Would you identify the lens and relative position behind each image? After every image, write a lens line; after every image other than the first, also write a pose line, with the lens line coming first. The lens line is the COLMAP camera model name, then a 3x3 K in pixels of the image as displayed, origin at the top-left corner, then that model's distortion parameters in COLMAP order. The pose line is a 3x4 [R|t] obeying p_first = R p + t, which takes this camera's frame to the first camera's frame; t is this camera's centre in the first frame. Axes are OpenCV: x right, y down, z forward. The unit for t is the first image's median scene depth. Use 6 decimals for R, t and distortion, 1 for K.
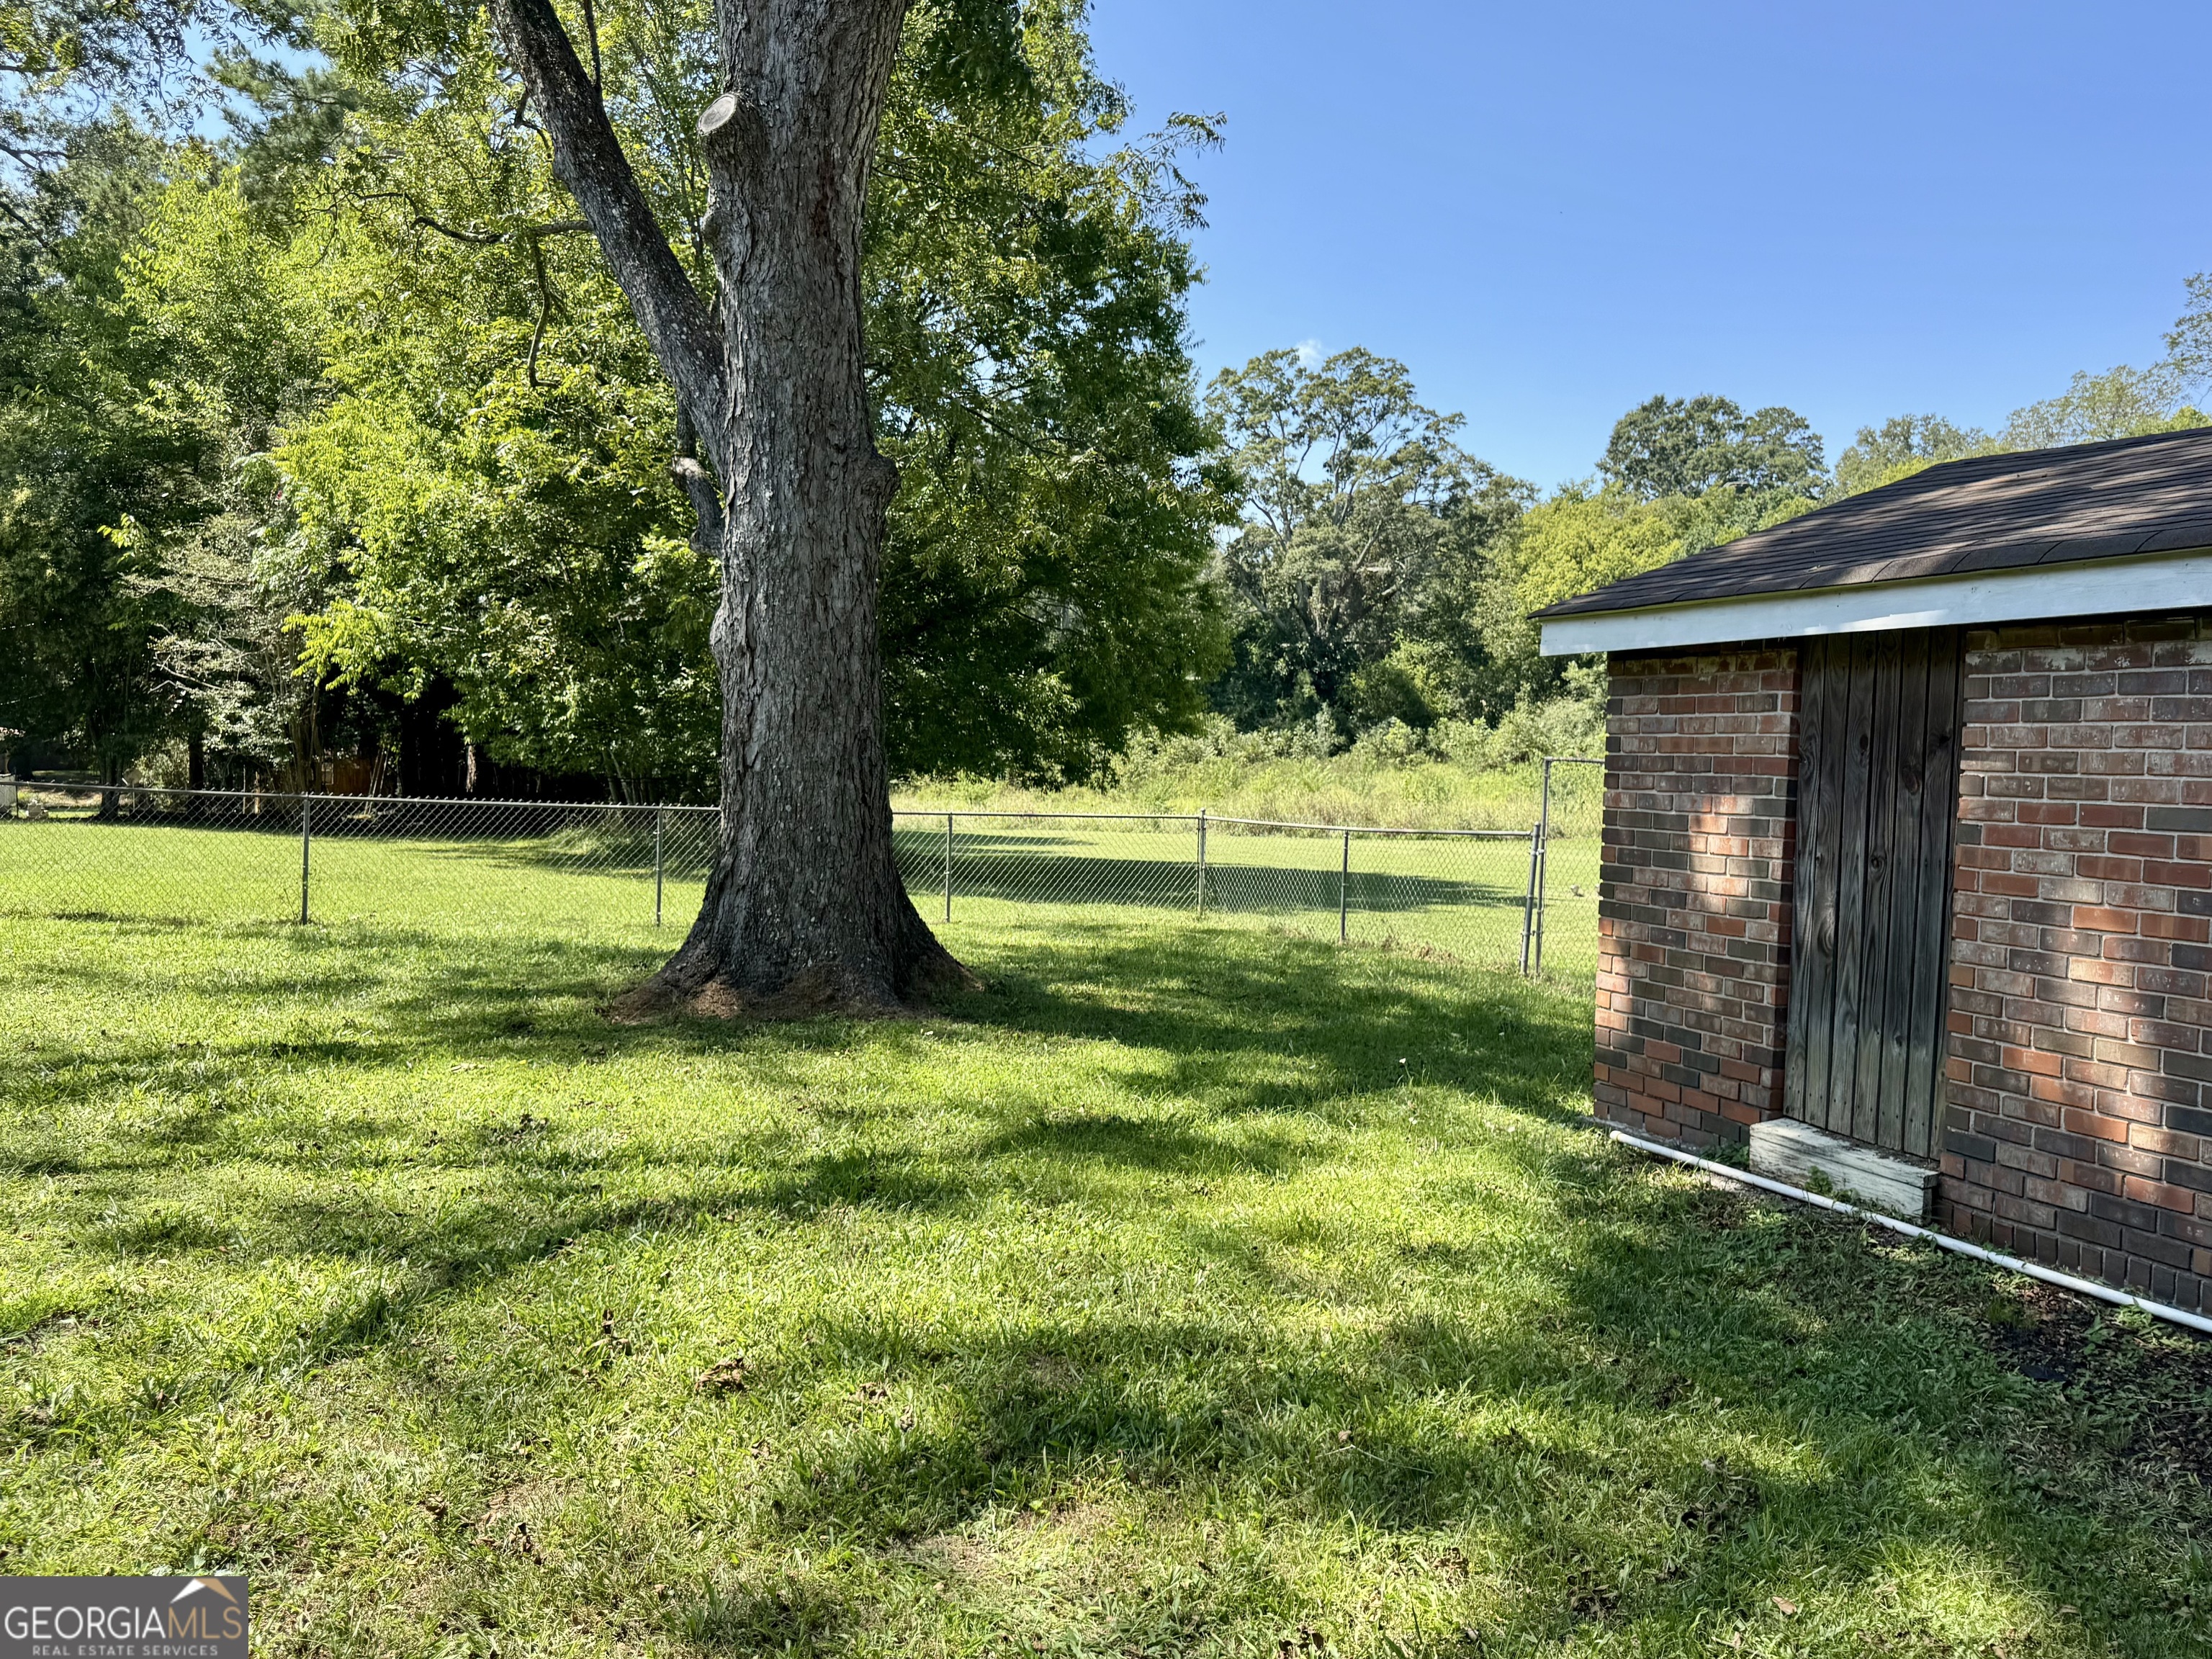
lens RADIAL K [[1749.0, 0, 1104.6], [0, 1749.0, 841.9], [0, 0, 1]] dist [-0.002486, -0.001522]
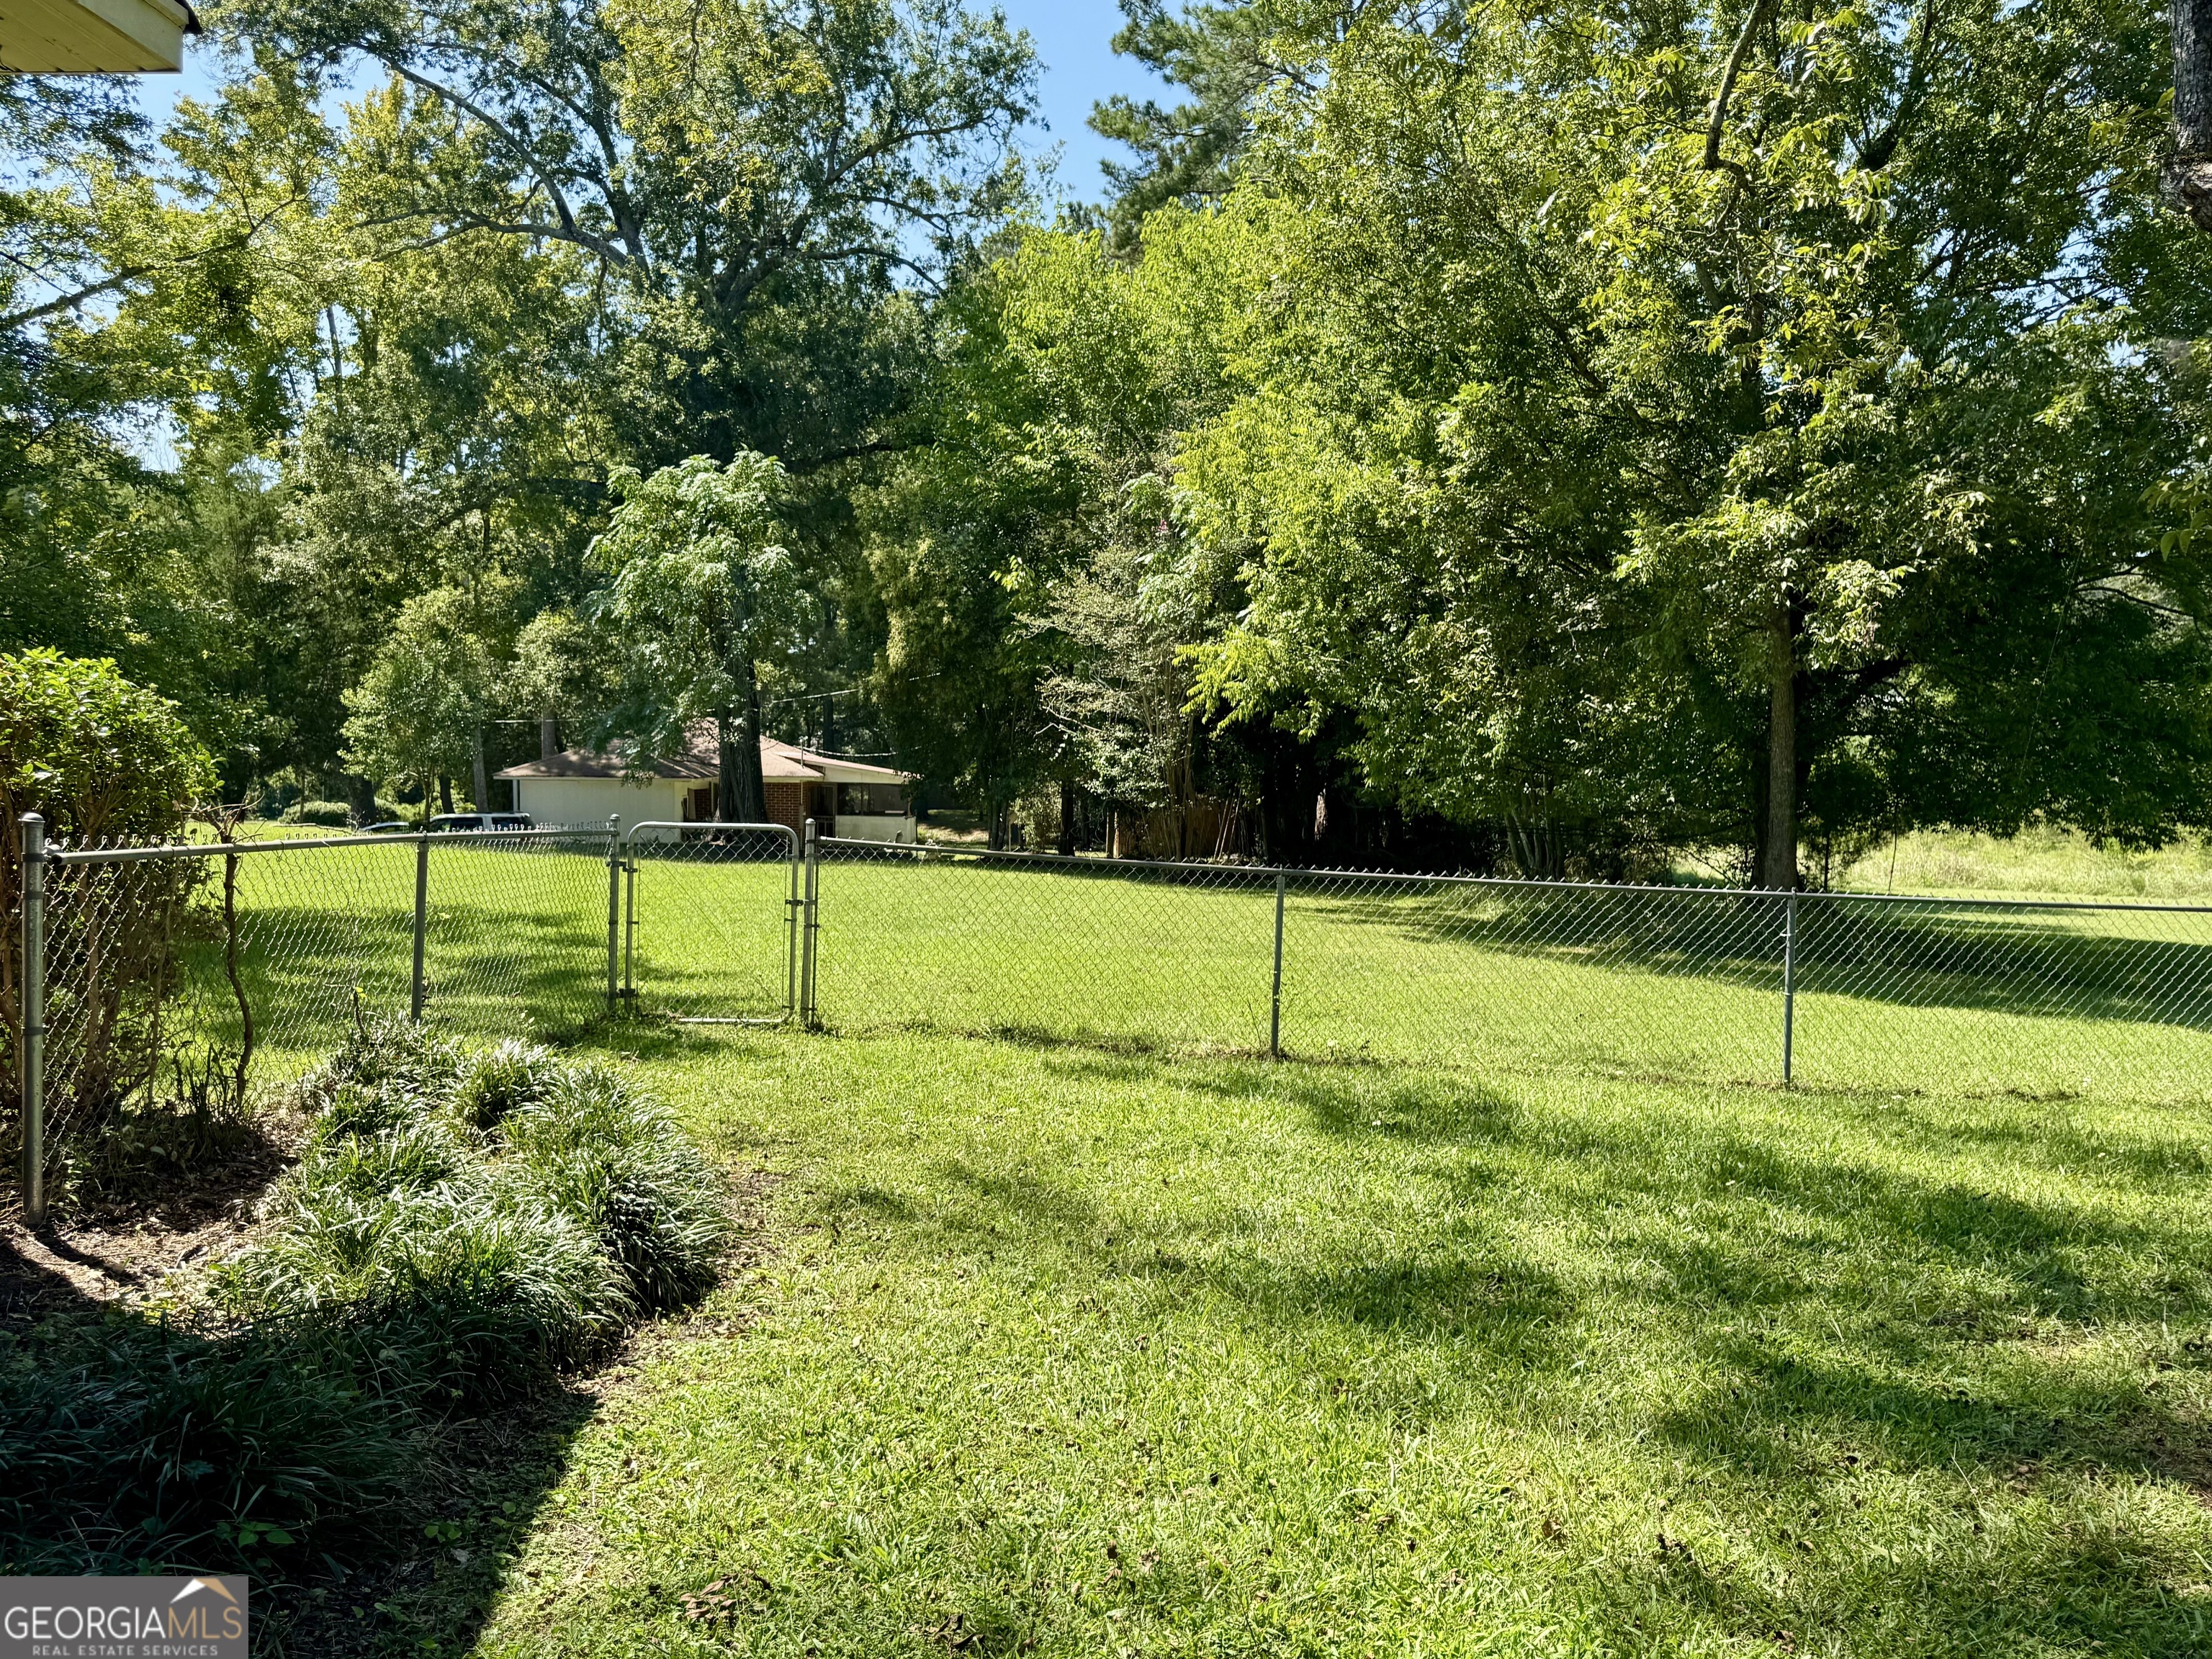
lens RADIAL K [[1749.0, 0, 1104.6], [0, 1749.0, 841.9], [0, 0, 1]] dist [-0.002486, -0.001522]
pose [[0.900893, 0.005578, -0.434005, -0.098385], [-0.014666, 0.999738, -0.017592, -0.011109], [0.433793, 0.022214, 0.900739, 0.155530]]
